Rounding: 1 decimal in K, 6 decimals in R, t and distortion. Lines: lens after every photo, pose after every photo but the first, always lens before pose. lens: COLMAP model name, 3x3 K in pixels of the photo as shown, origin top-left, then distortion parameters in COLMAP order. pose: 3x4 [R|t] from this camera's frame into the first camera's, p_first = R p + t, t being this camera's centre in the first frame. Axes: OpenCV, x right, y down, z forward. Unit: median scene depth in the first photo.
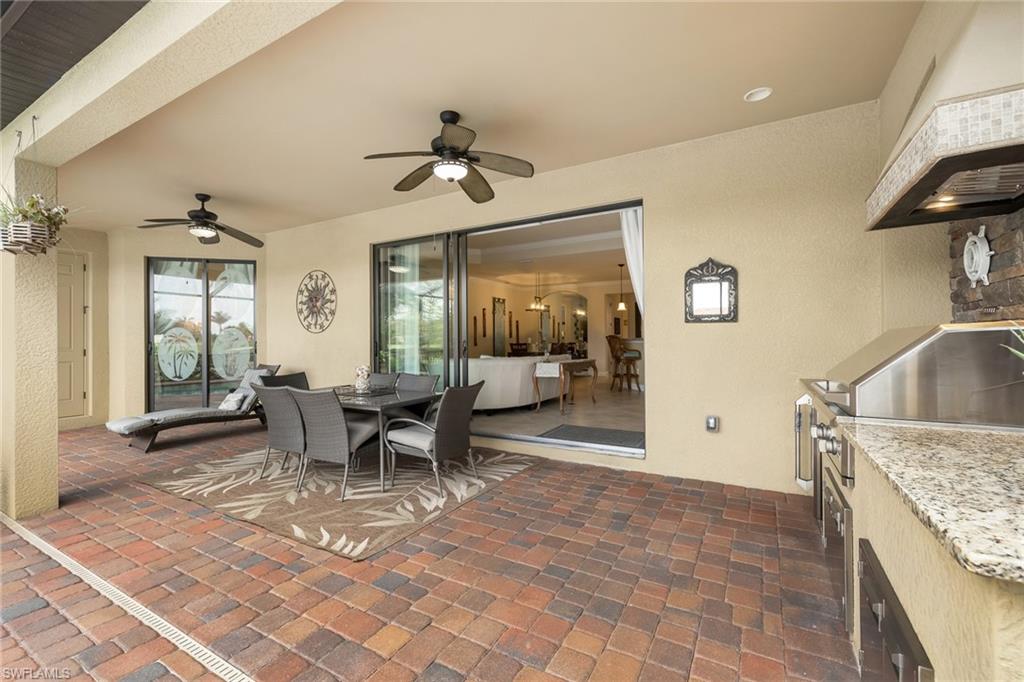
lens RADIAL K [[441.4, 0, 512.0], [0, 441.4, 341.0], [0, 0, 1]] dist [-0.000528, -0.000158]
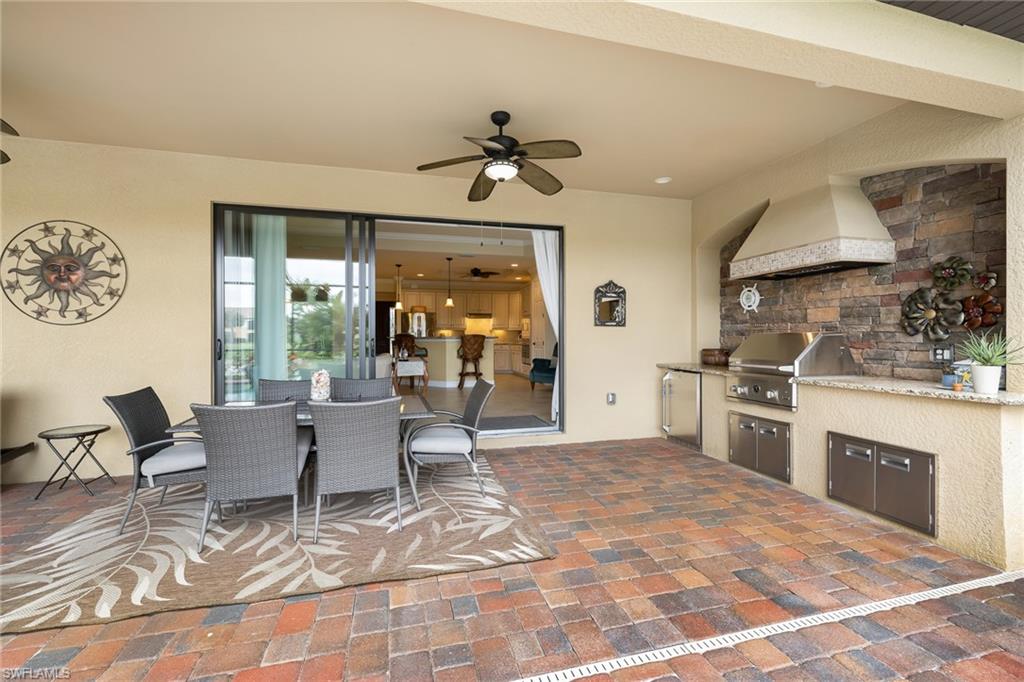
lens RADIAL K [[441.4, 0, 512.0], [0, 441.4, 341.0], [0, 0, 1]] dist [-0.000528, -0.000158]
pose [[0.698092, 0.000294, 0.716008, -0.806929], [-0.002153, 0.999996, 0.001689, 0.002973], [-0.716005, -0.002720, 0.698090, 0.260903]]
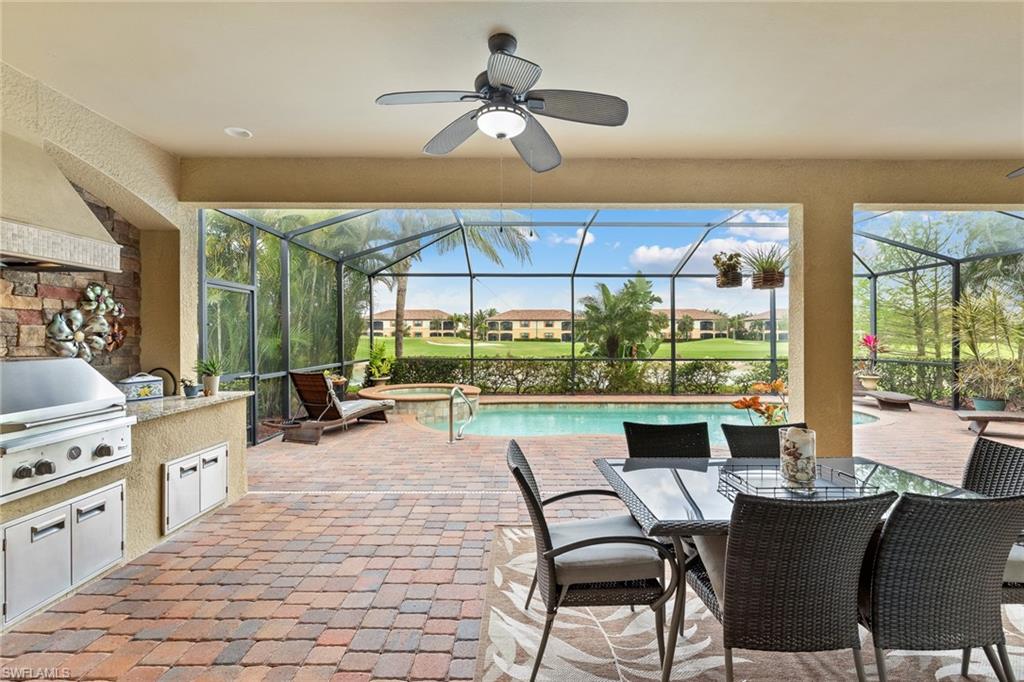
lens RADIAL K [[441.4, 0, 512.0], [0, 441.4, 341.0], [0, 0, 1]] dist [-0.000528, -0.000158]
pose [[-0.866325, 0.011273, -0.499353, 0.181341], [0.006967, 0.999921, 0.010486, -0.049649], [0.499432, 0.005605, -0.866335, 1.530924]]
